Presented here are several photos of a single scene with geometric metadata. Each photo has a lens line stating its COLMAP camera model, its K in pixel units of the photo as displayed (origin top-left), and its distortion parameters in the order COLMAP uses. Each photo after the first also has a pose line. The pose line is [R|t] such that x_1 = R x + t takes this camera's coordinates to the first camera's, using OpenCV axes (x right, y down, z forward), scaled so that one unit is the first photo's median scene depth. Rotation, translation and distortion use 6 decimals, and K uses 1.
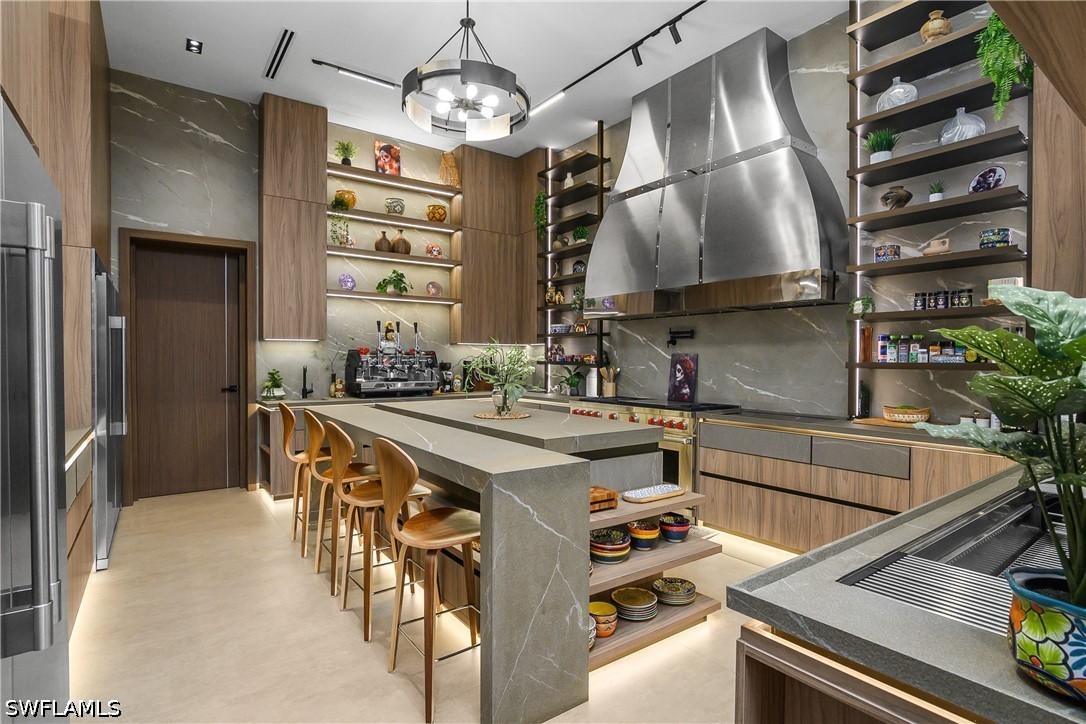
lens RADIAL K [[548.7, 0, 539.9], [0, 548.7, 349.7], [0, 0, 1]] dist [-0.004606, -0.000424]
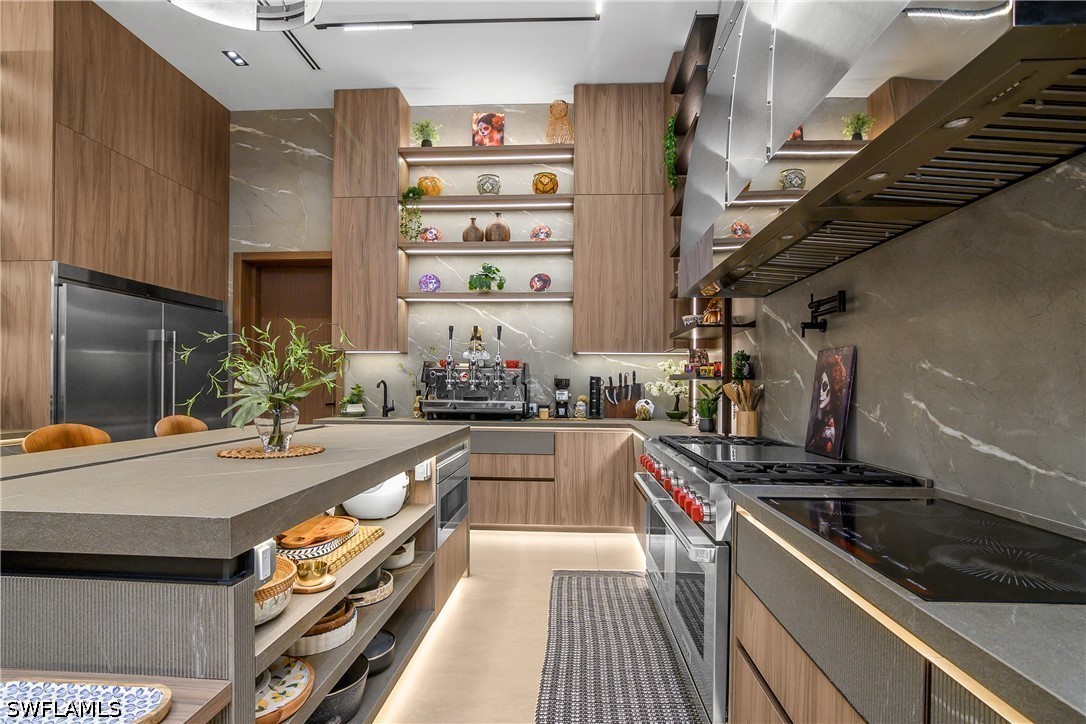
lens RADIAL K [[541.4, 0, 540.7], [0, 541.4, 375.5], [0, 0, 1]] dist [-0.024340, 0.000133]
pose [[0.775780, -0.009259, -0.630935, 0.314250], [0.005778, 0.999955, -0.007570, 0.027722], [0.630977, 0.002227, 0.775799, 0.456935]]
